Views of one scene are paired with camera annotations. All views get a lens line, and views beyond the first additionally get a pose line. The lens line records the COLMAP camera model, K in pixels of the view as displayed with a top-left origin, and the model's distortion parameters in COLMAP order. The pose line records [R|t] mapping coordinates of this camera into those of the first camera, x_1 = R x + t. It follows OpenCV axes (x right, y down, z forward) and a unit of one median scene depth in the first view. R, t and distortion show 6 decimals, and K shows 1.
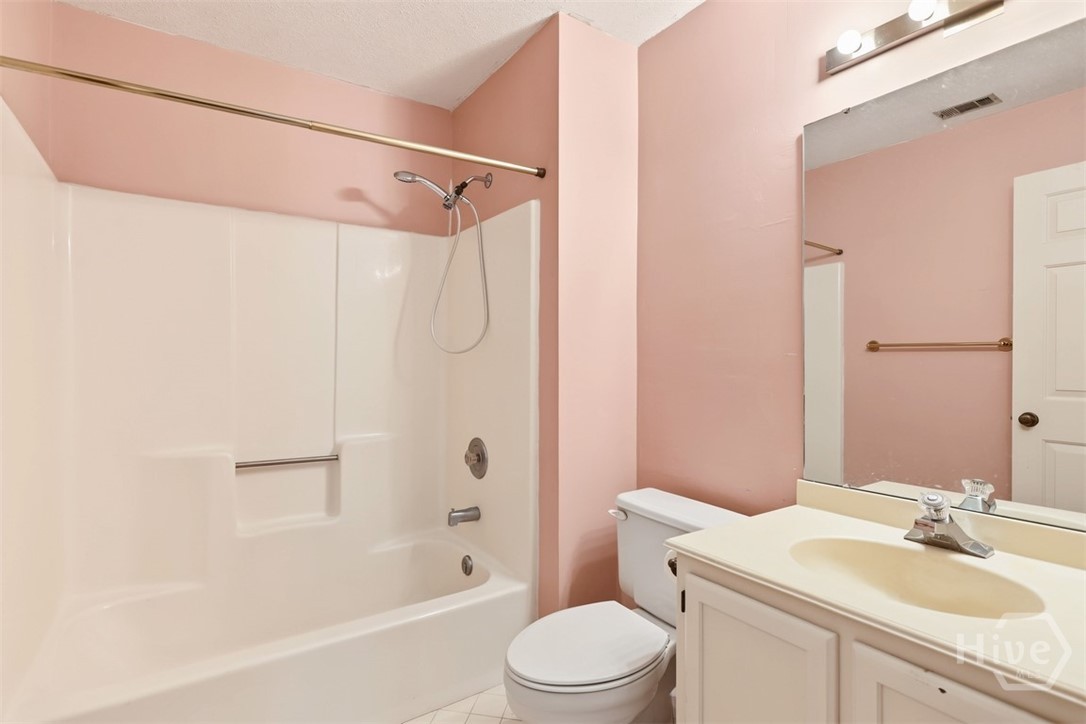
lens RADIAL K [[540.9, 0, 541.5], [0, 540.9, 352.9], [0, 0, 1]] dist [-0.002479, -0.000161]
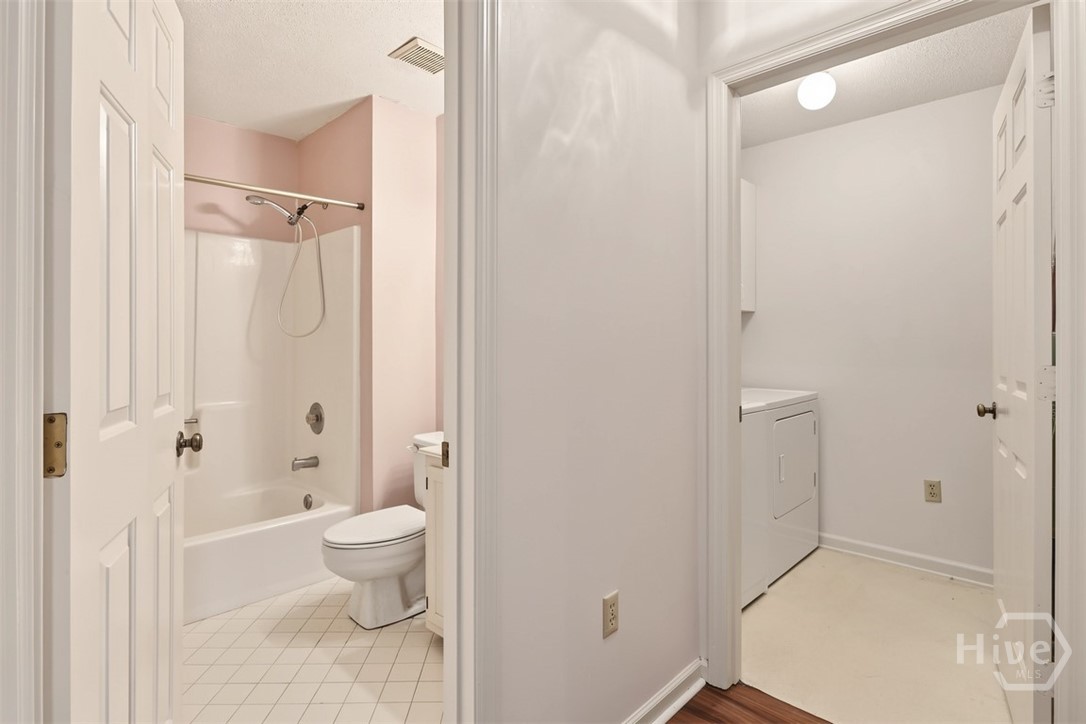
lens RADIAL K [[548.7, 0, 523.5], [0, 548.7, 333.2], [0, 0, 1]] dist [0.003933, 0.000422]
pose [[0.980926, 0.001276, 0.194378, 0.113587], [-0.000901, 0.999998, -0.002013, -0.005152], [-0.194380, 0.001800, 0.980925, -0.387026]]
